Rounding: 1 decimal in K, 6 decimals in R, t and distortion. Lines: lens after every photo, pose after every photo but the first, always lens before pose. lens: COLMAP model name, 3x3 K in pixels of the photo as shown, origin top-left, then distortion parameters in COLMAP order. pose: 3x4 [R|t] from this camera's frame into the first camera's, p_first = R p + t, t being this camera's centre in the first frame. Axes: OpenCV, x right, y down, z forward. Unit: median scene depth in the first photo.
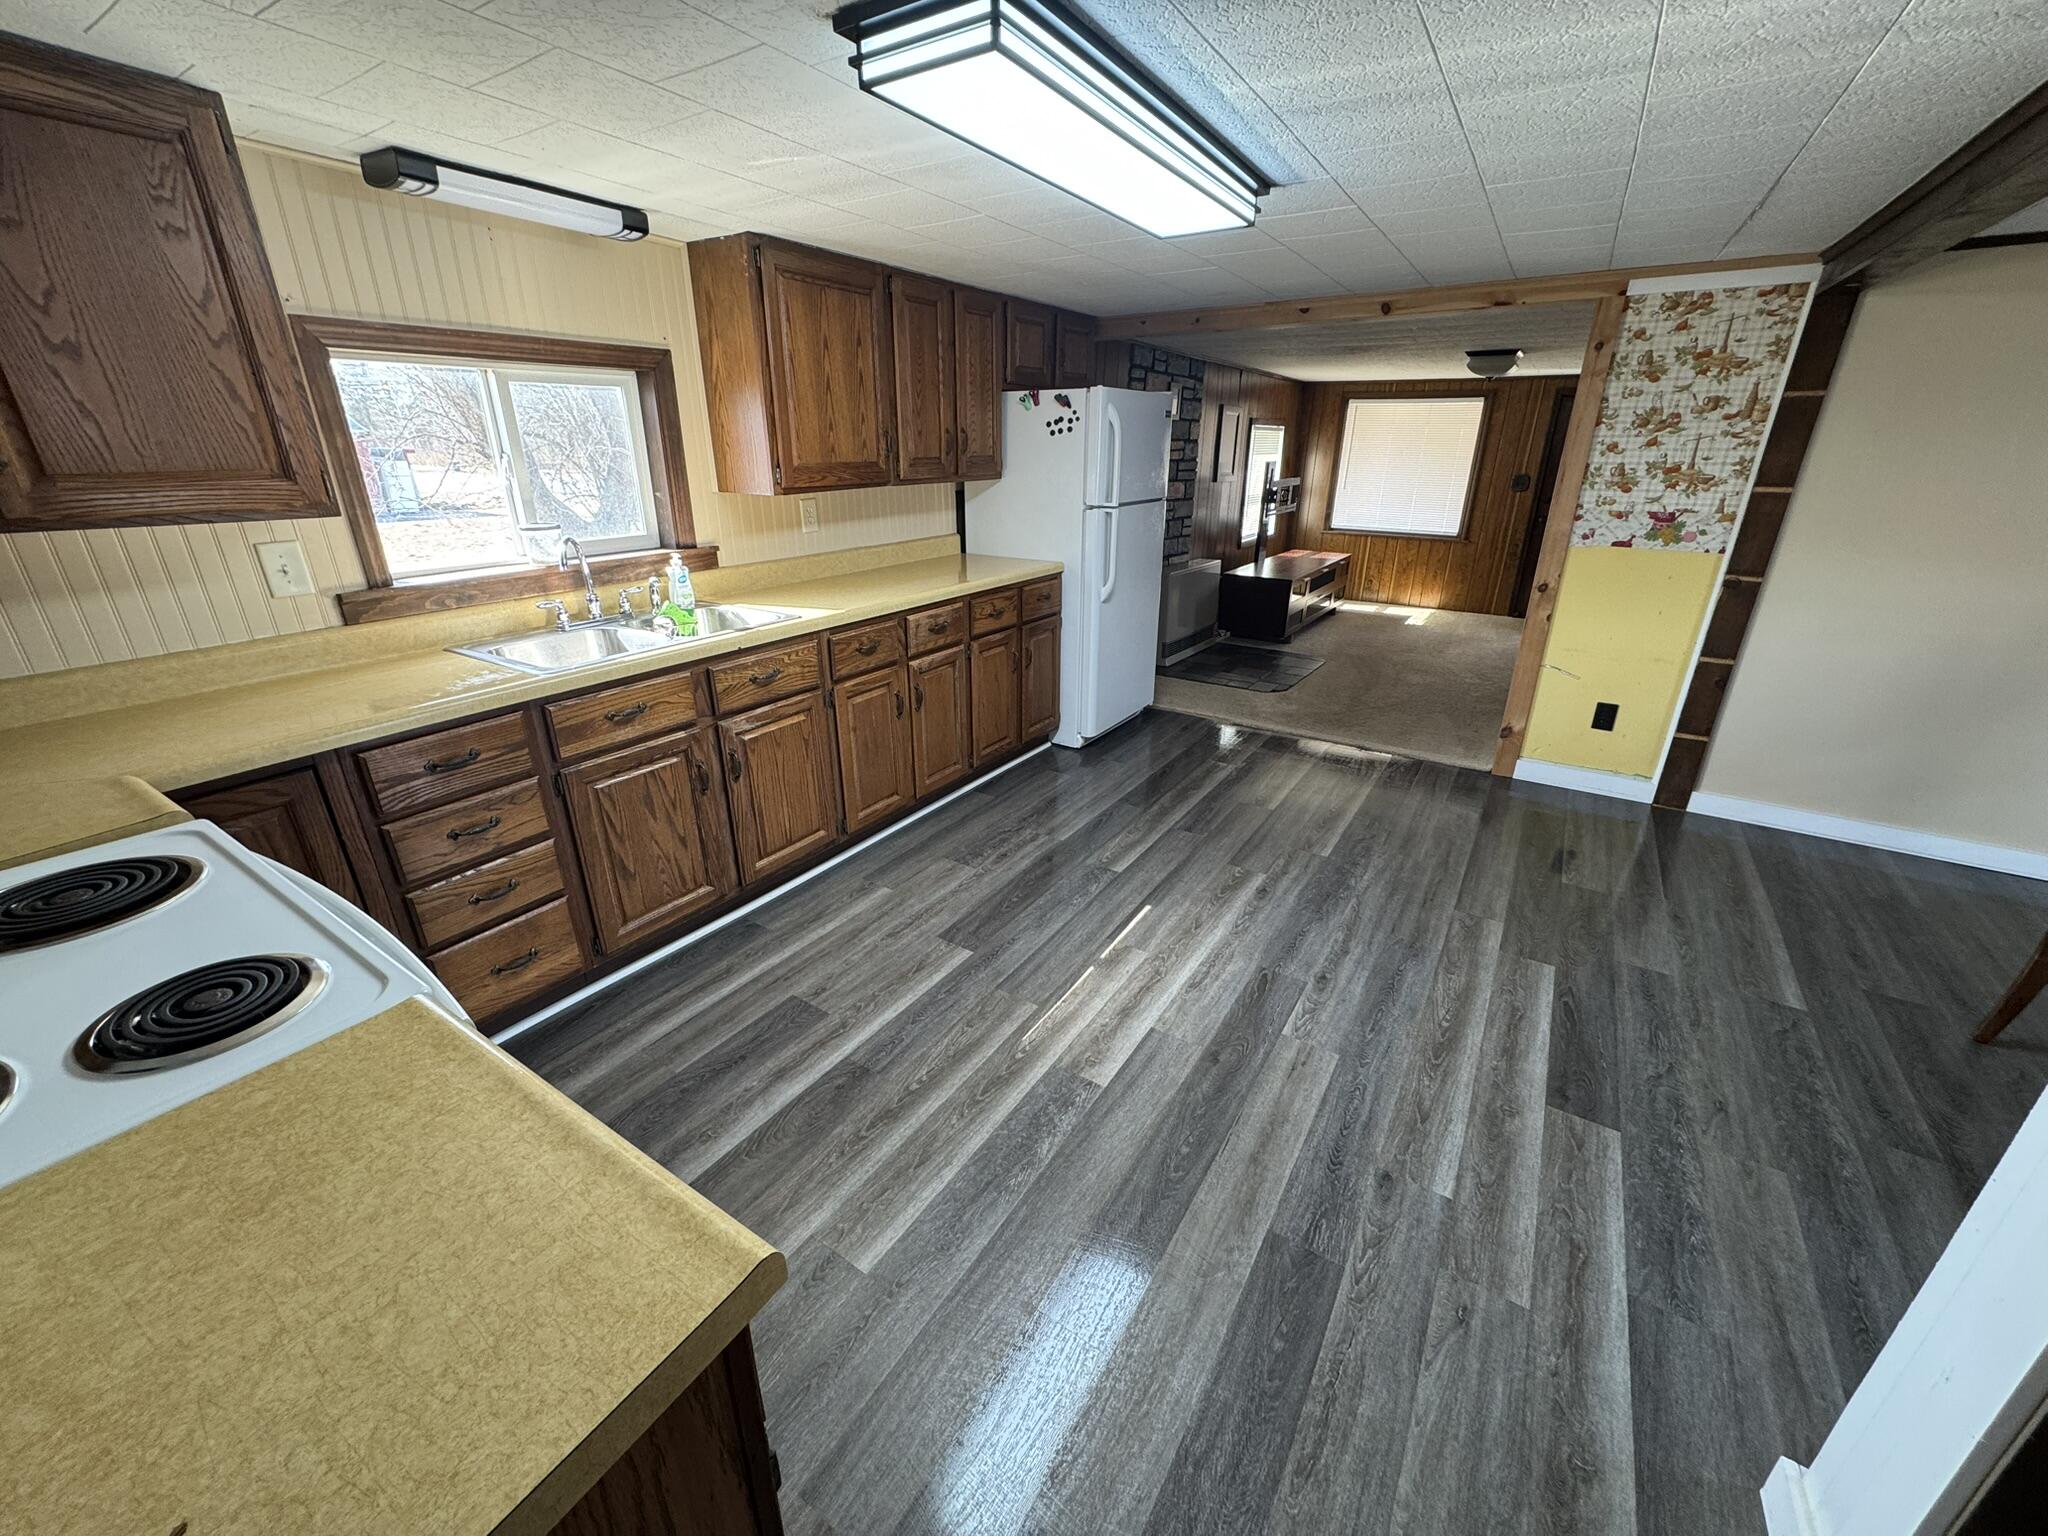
lens RADIAL K [[809.4, 0, 1030.8], [0, 809.4, 769.2], [0, 0, 1]] dist [-0.000116, 0.000088]
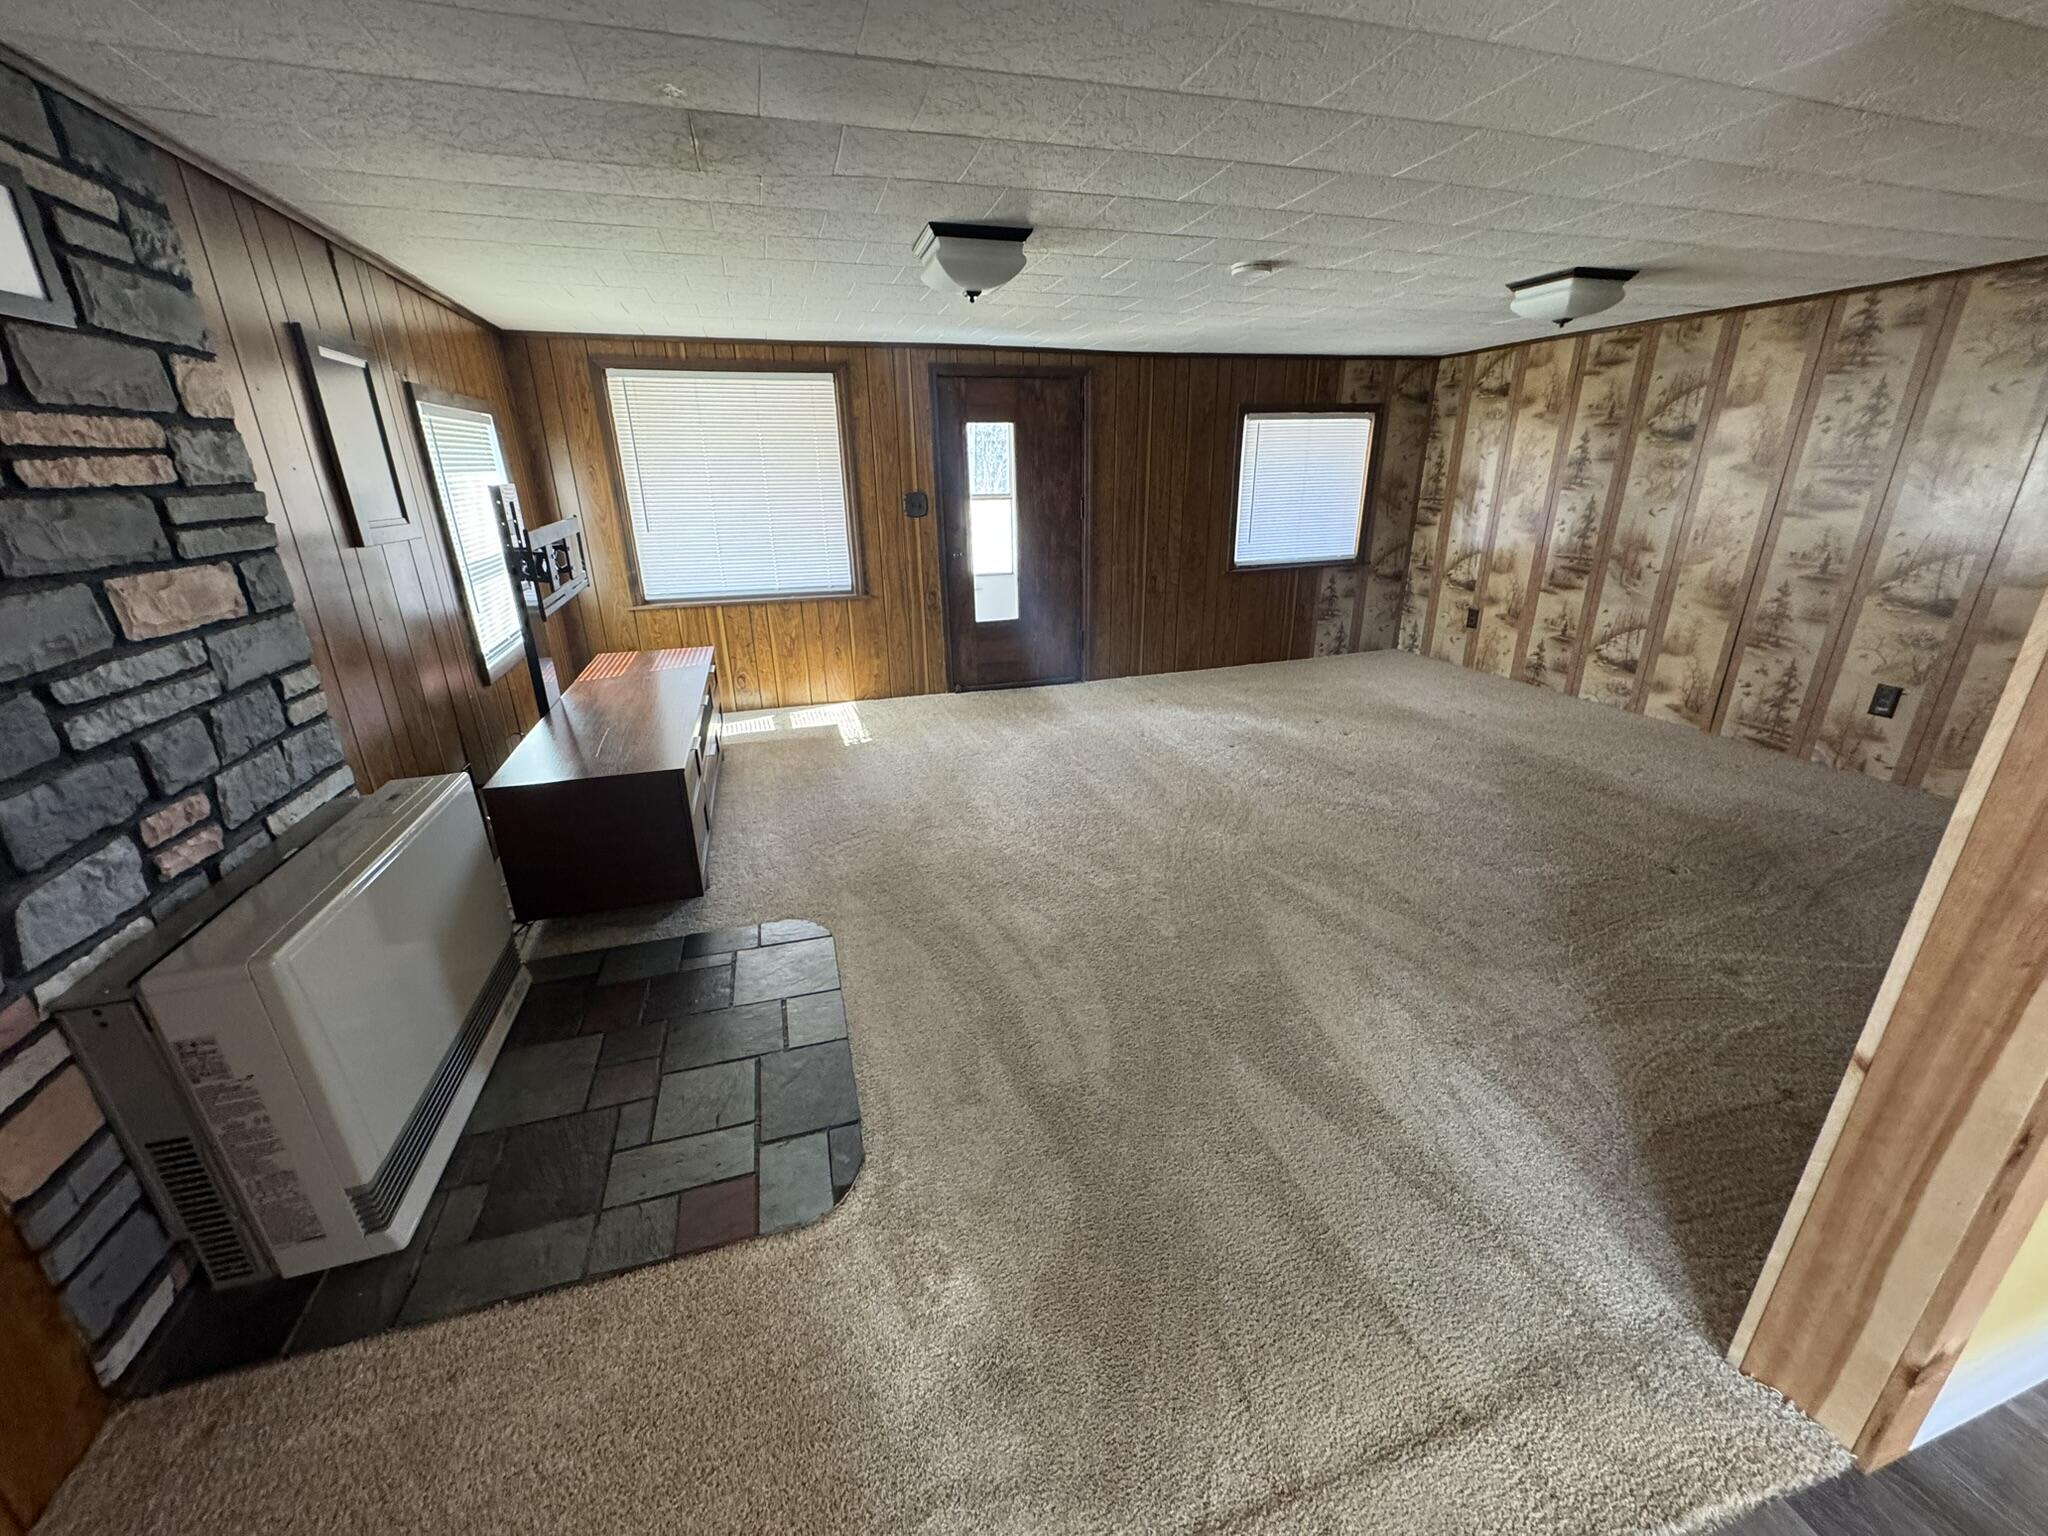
lens RADIAL K [[809.4, 0, 1026.1], [0, 809.4, 765.8], [0, 0, 1]] dist [-0.000116, 0.000088]
pose [[0.638857, -0.282085, 0.715744, 0.115749], [0.303254, 0.947360, 0.102691, -0.182467], [-0.707035, 0.151447, 0.690771, 0.485345]]
